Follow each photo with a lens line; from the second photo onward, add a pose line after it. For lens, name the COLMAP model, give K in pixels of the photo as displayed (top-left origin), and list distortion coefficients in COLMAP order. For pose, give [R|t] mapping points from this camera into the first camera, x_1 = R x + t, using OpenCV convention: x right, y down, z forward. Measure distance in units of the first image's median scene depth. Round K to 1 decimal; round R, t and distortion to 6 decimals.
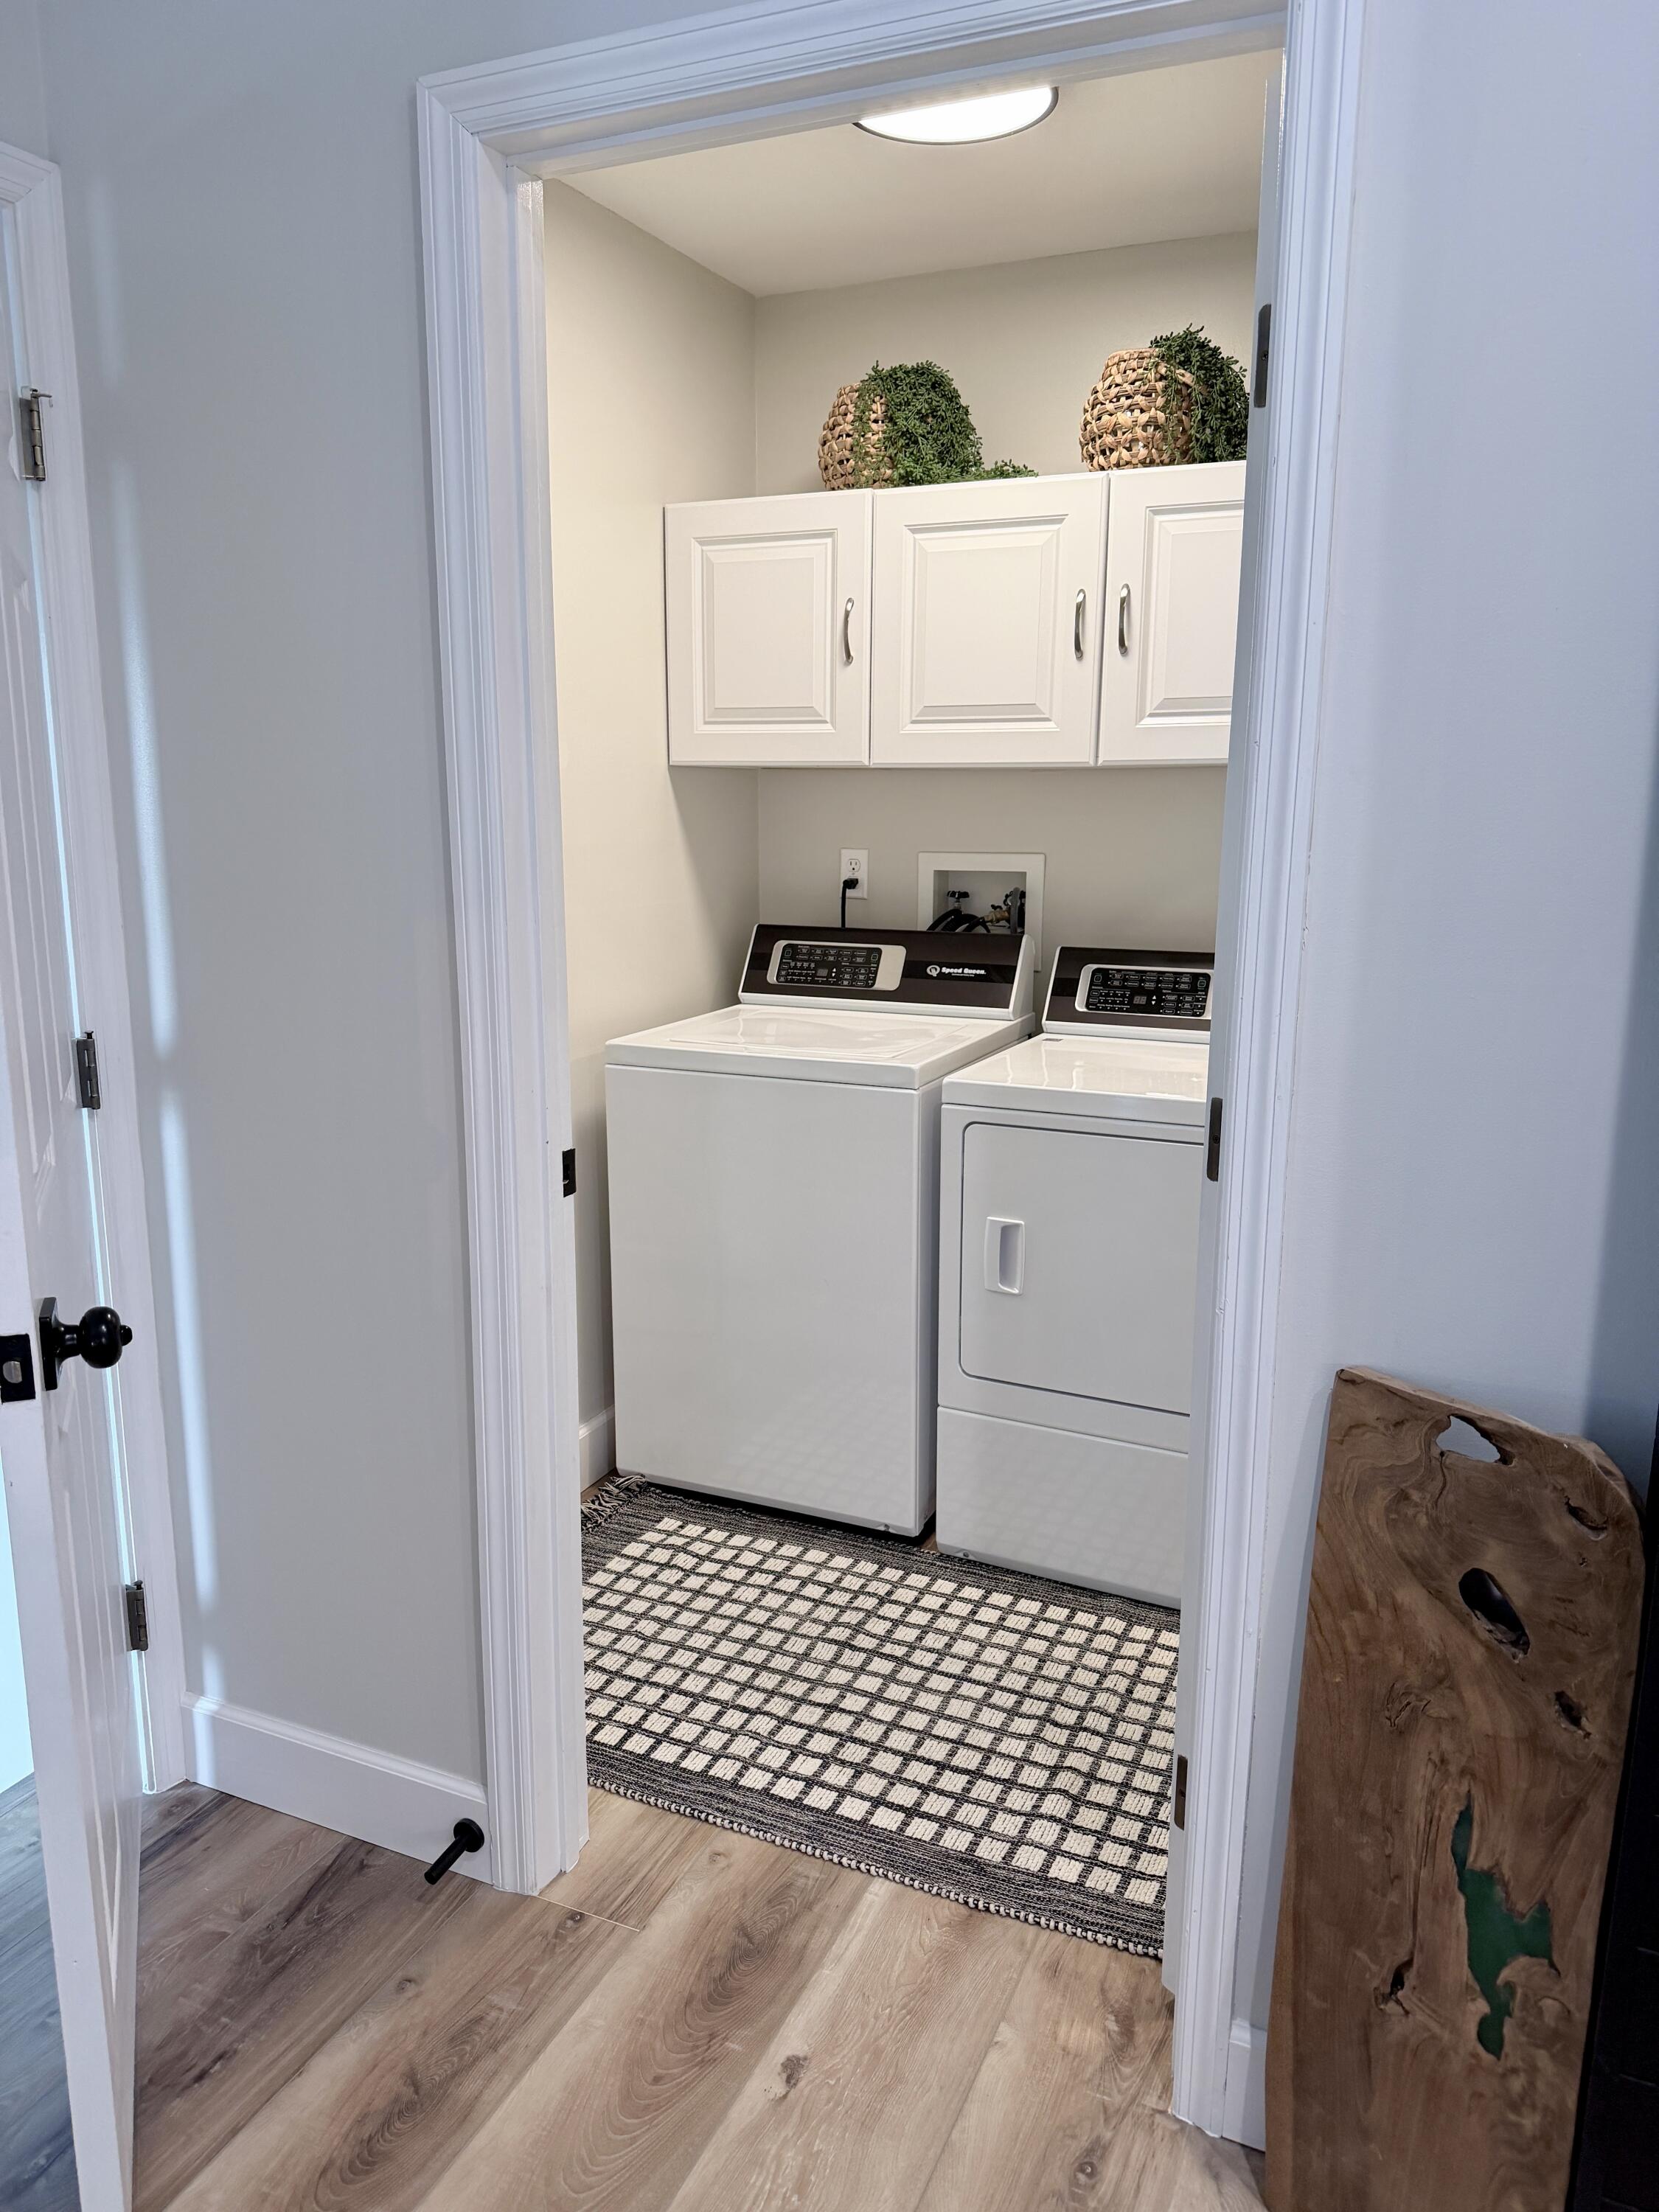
lens RADIAL K [[1556.4, 0, 826.1], [0, 1556.4, 1104.1], [0, 0, 1]] dist [0.030349, -0.034444]
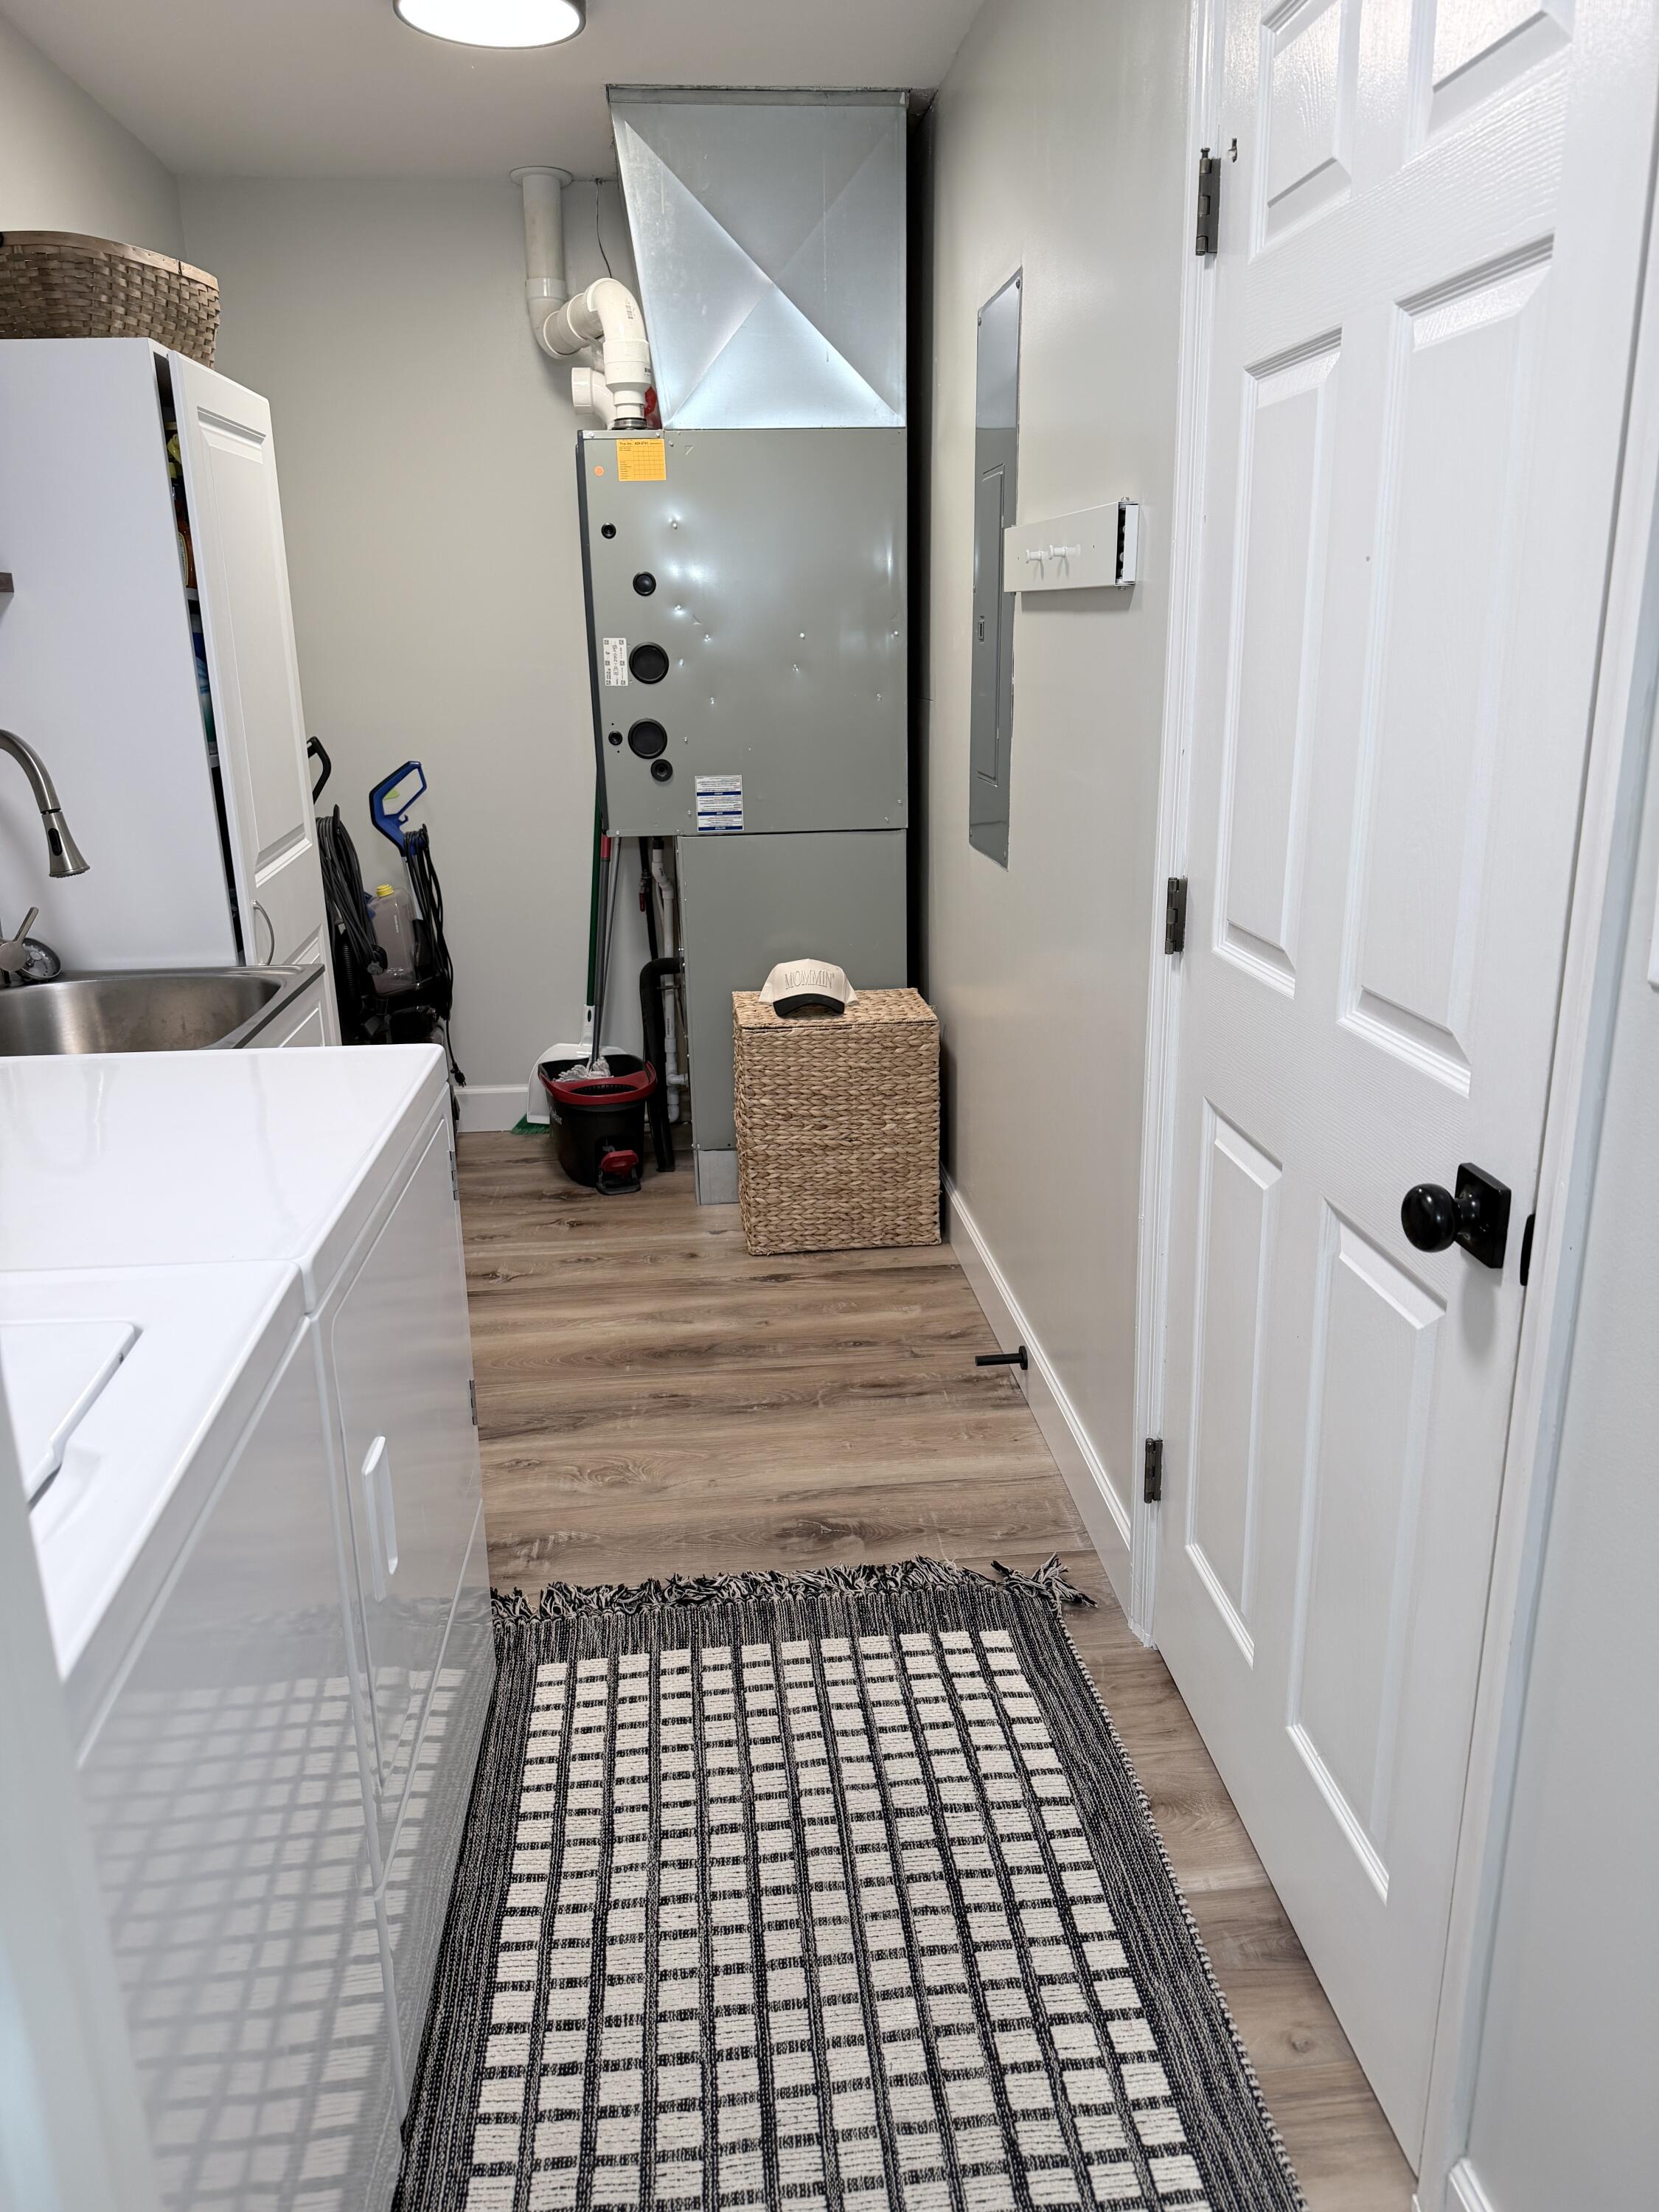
lens RADIAL K [[1556.4, 0, 830.6], [0, 1556.4, 1102.8], [0, 0, 1]] dist [0.030349, -0.034444]
pose [[-0.502499, -0.239197, 0.830831, -0.377742], [0.190125, 0.906872, 0.376080, -0.204053], [-0.843414, 0.346941, -0.410225, 1.066602]]
